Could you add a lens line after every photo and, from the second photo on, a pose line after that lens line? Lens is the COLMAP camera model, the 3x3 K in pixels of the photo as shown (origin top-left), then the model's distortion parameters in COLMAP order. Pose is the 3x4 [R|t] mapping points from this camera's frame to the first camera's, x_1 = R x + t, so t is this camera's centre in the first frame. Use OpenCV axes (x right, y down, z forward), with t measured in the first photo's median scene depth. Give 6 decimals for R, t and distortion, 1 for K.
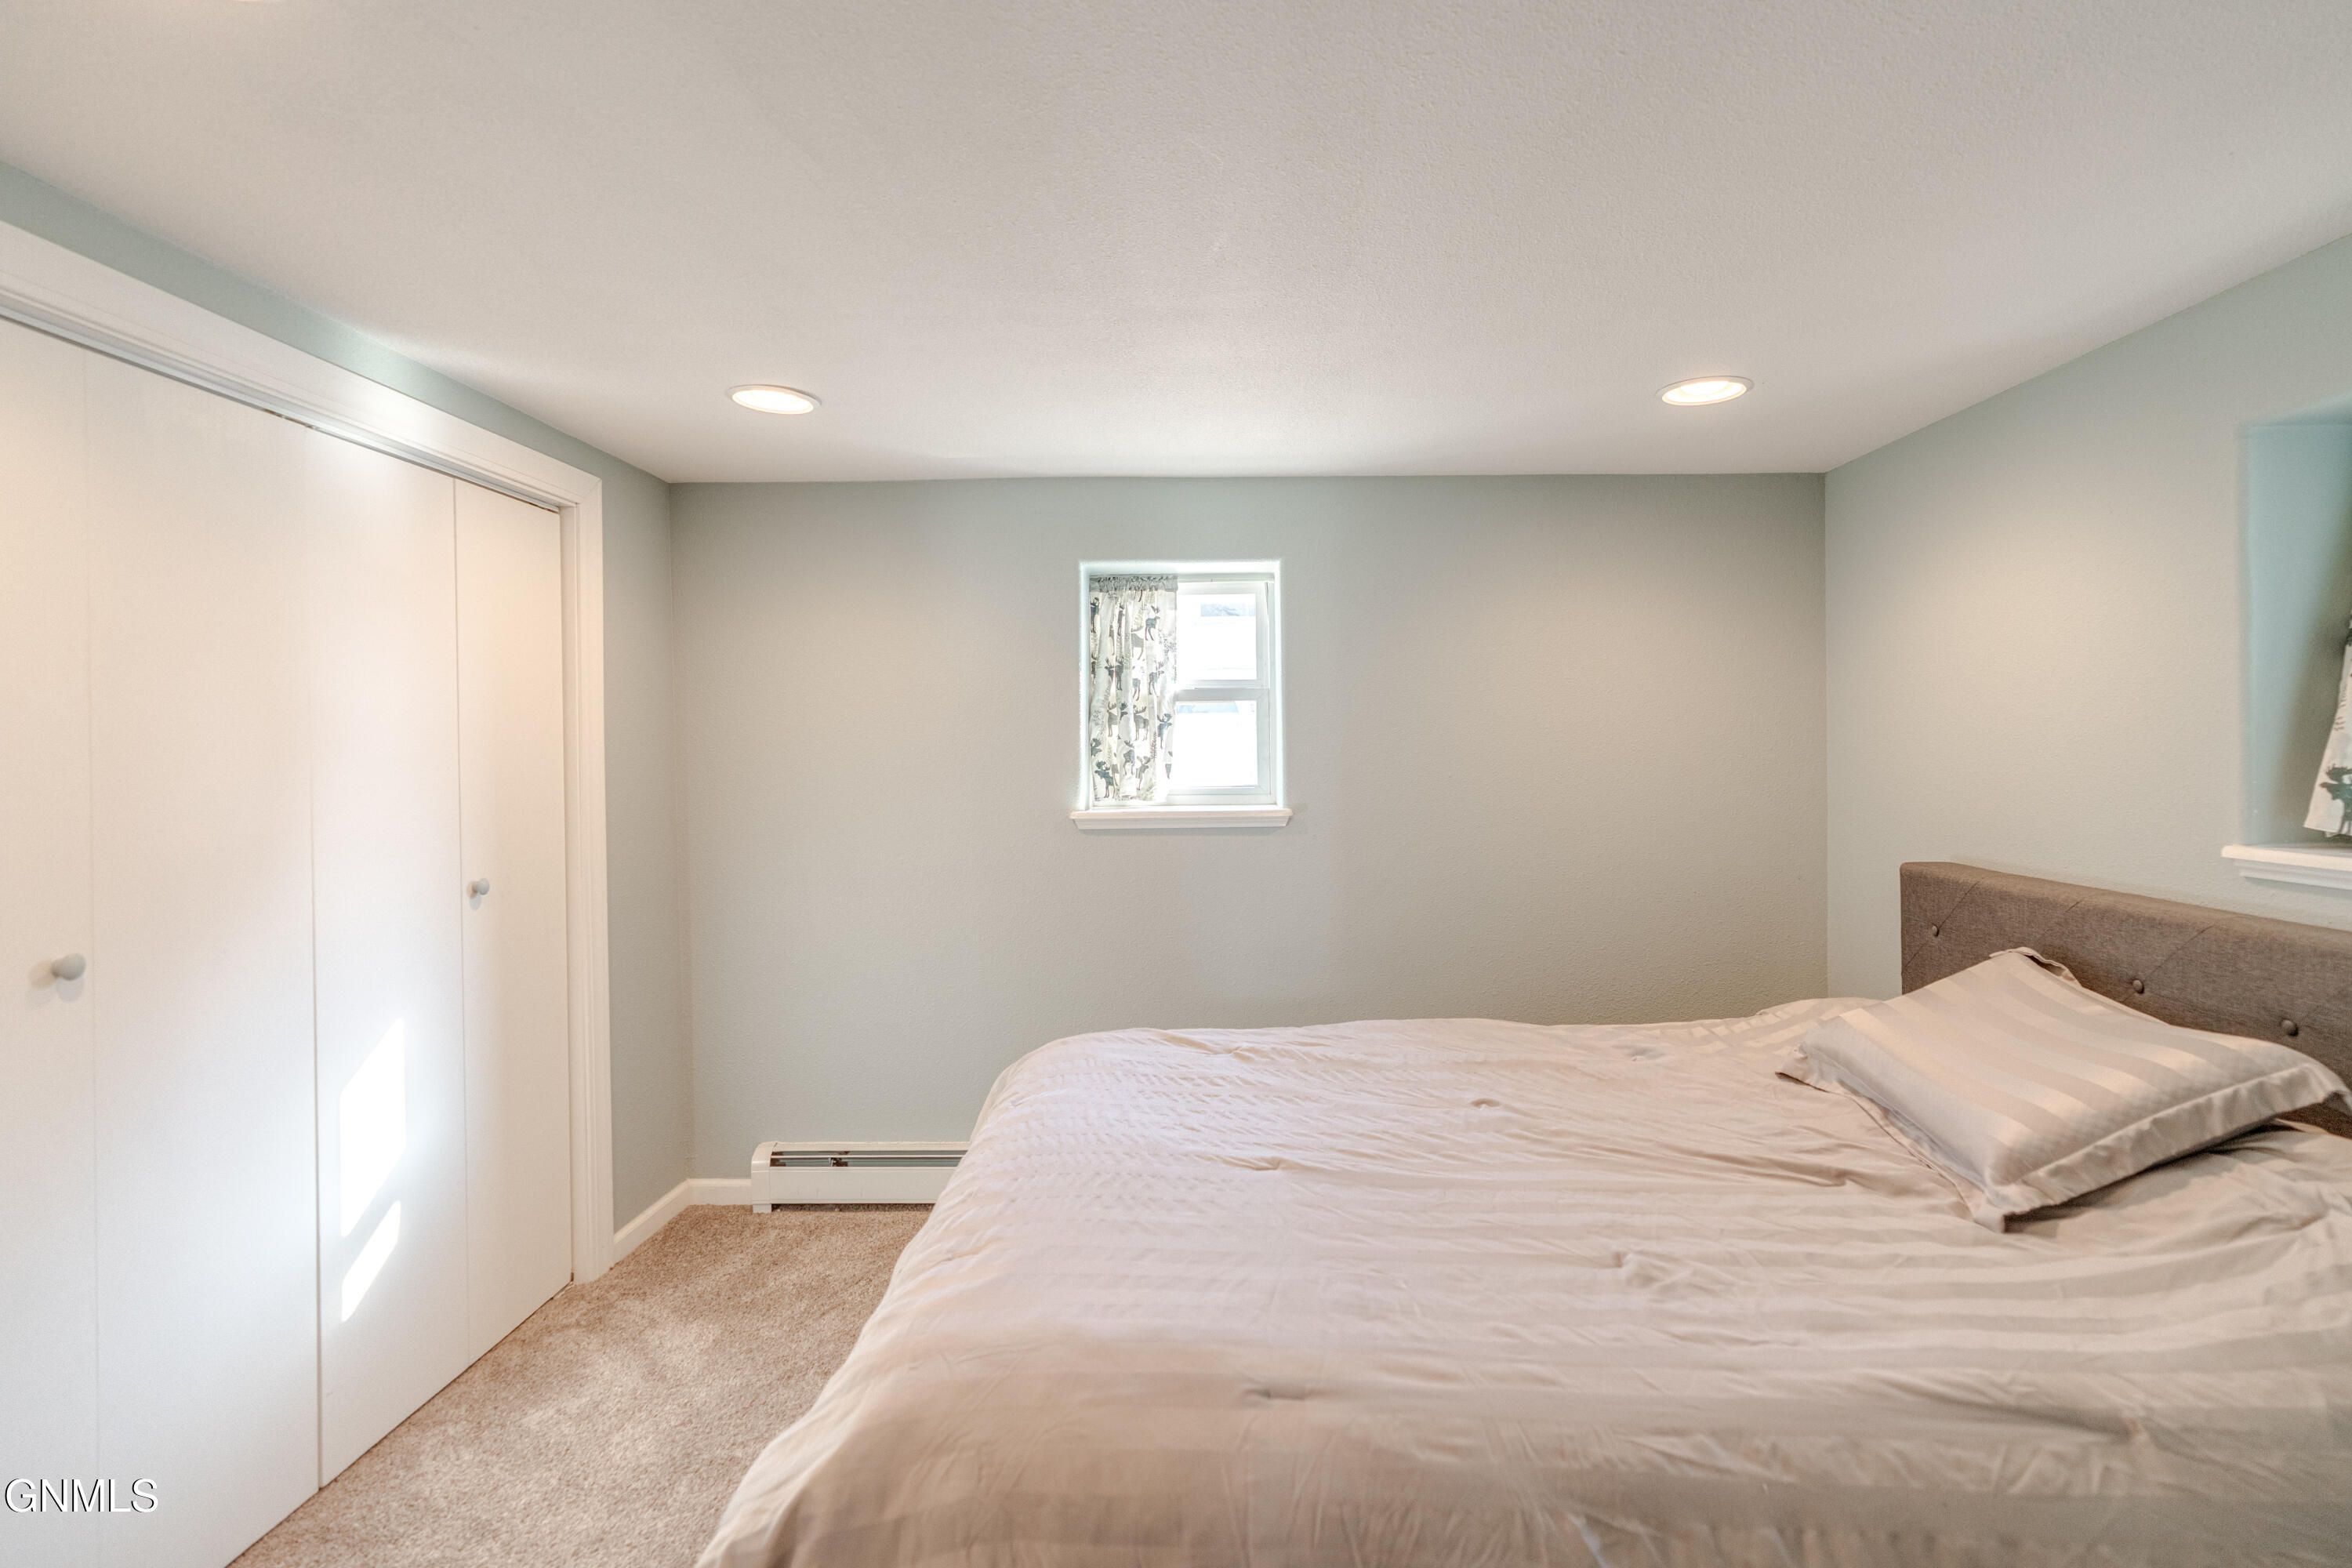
lens RADIAL K [[1069.3, 0, 1186.9], [0, 1069.3, 774.1], [0, 0, 1]] dist [-0.007180, 0.003817]
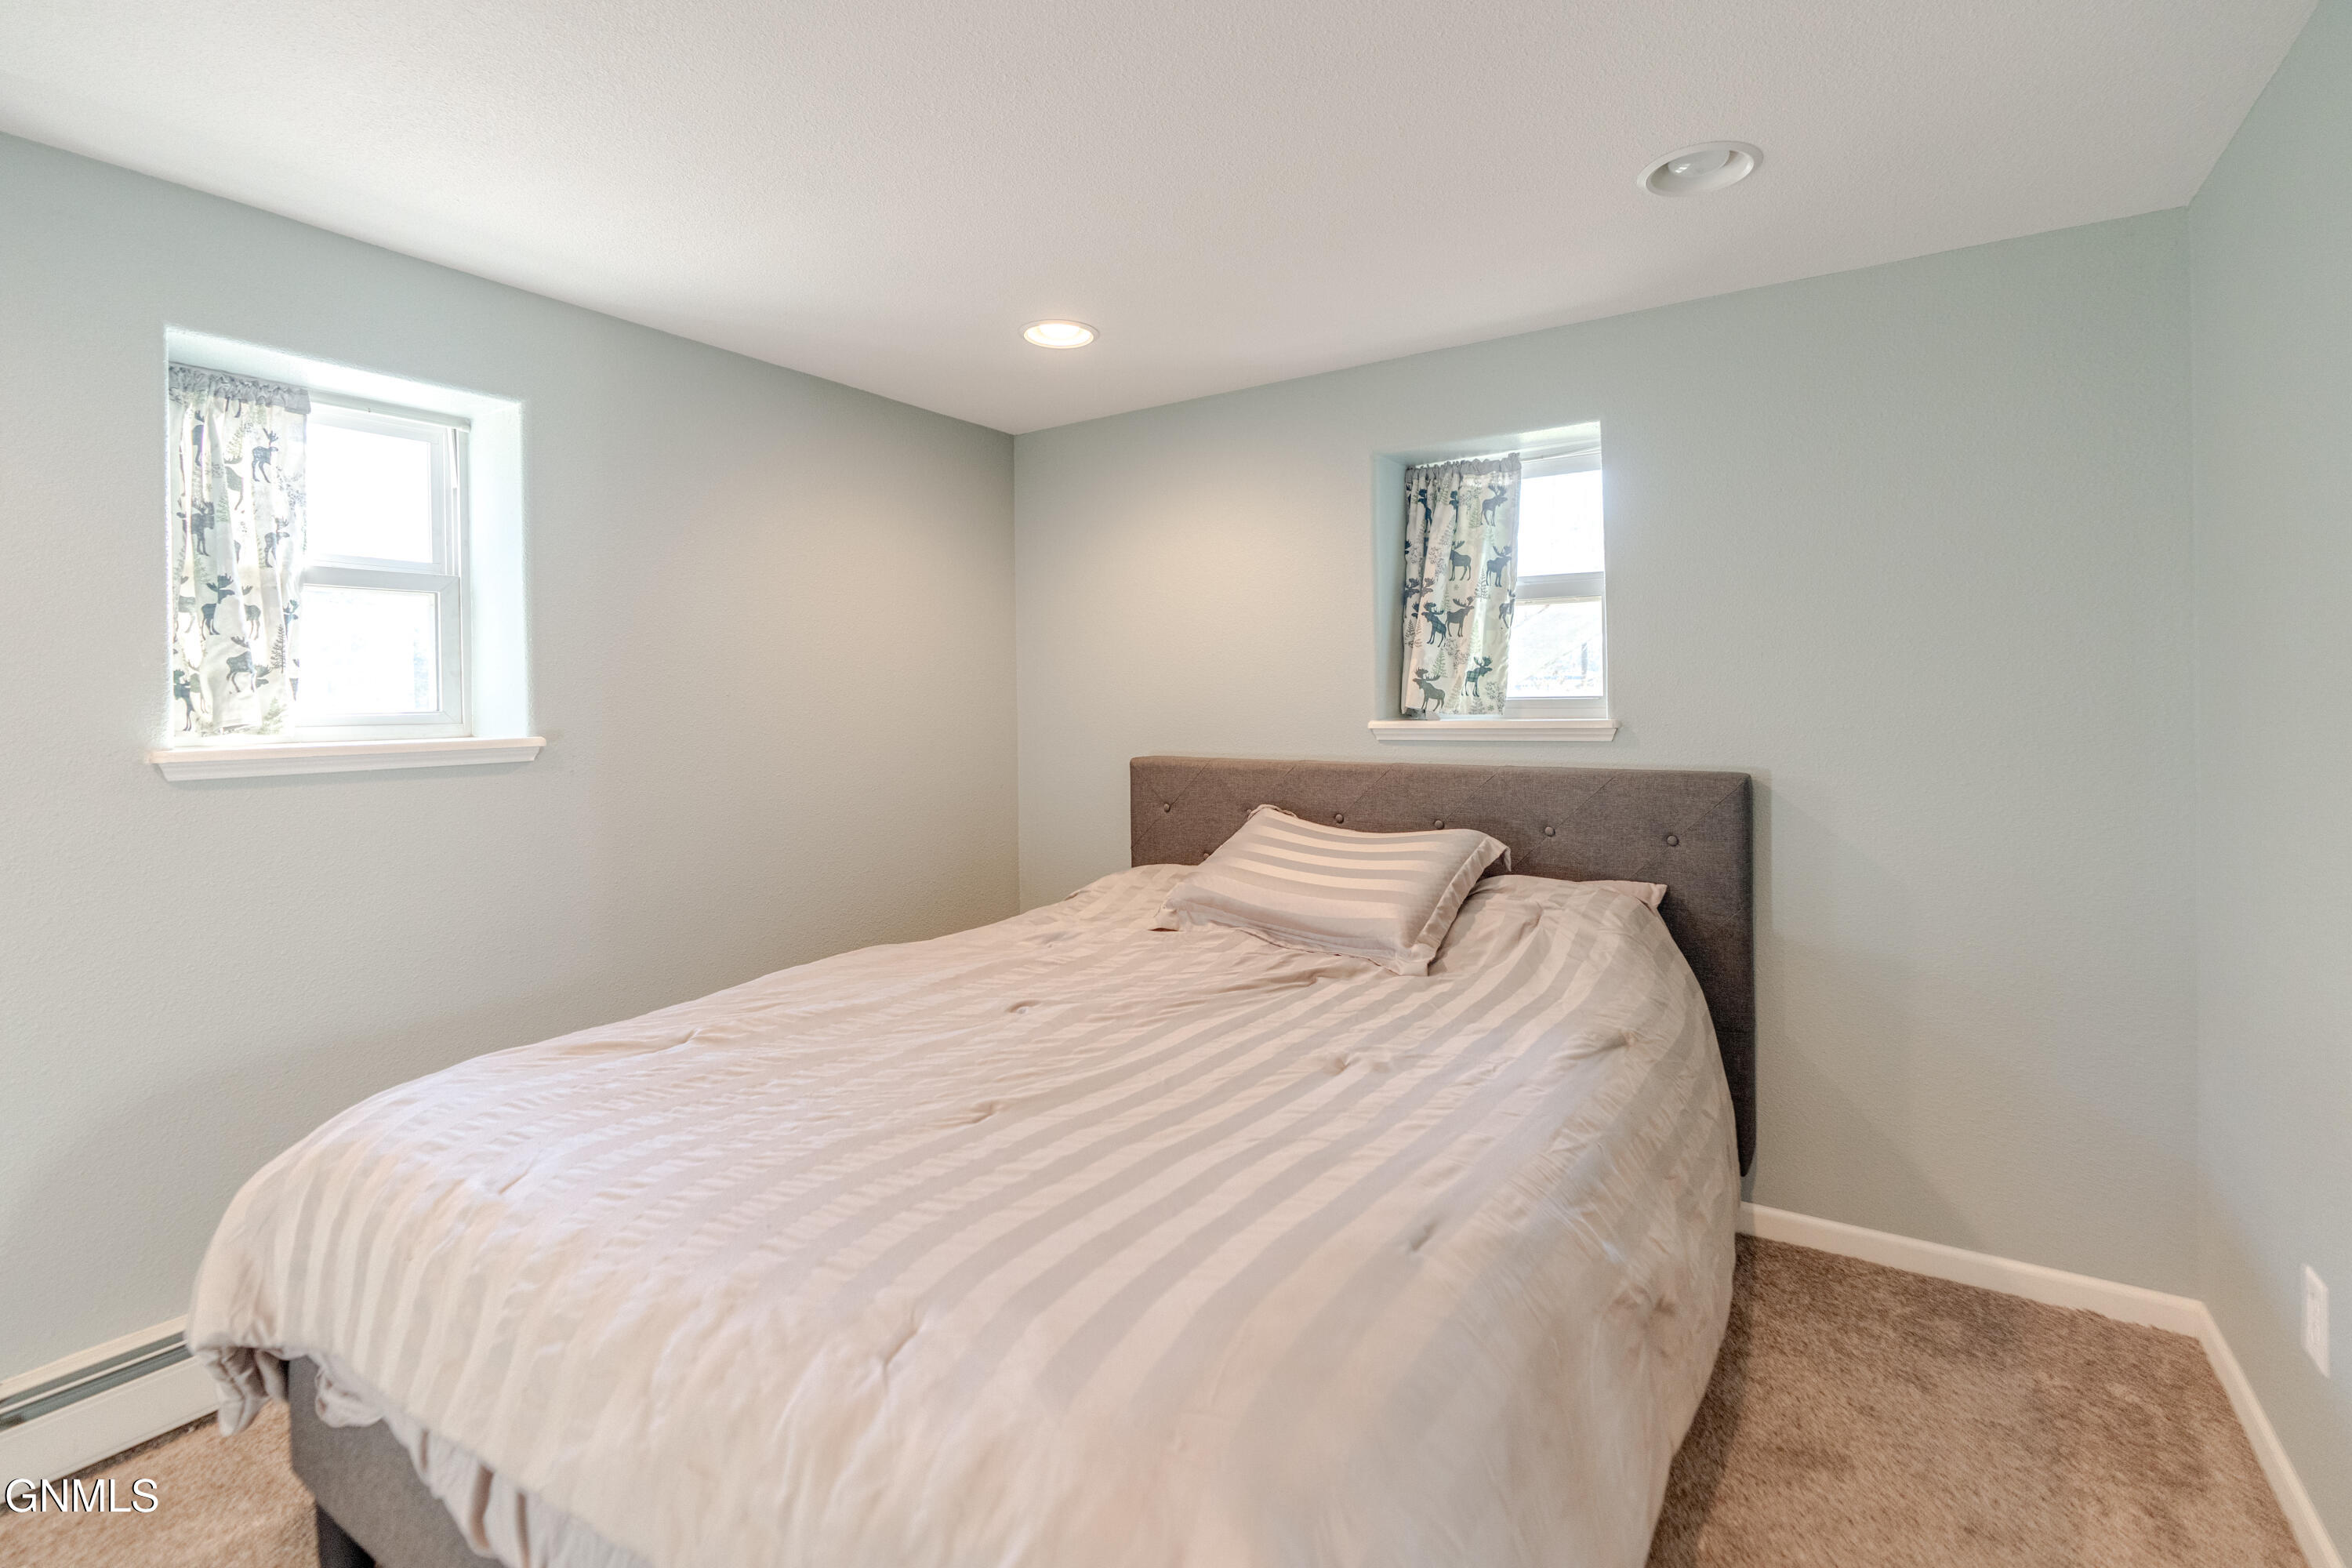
lens RADIAL K [[1069.3, 0, 1199.4], [0, 1069.3, 712.4], [0, 0, 1]] dist [-0.007180, 0.003817]
pose [[0.551663, -0.010783, 0.833998, -0.277128], [0.029820, 0.999532, -0.006802, 0.034816], [-0.833534, 0.028623, 0.551726, 0.208644]]
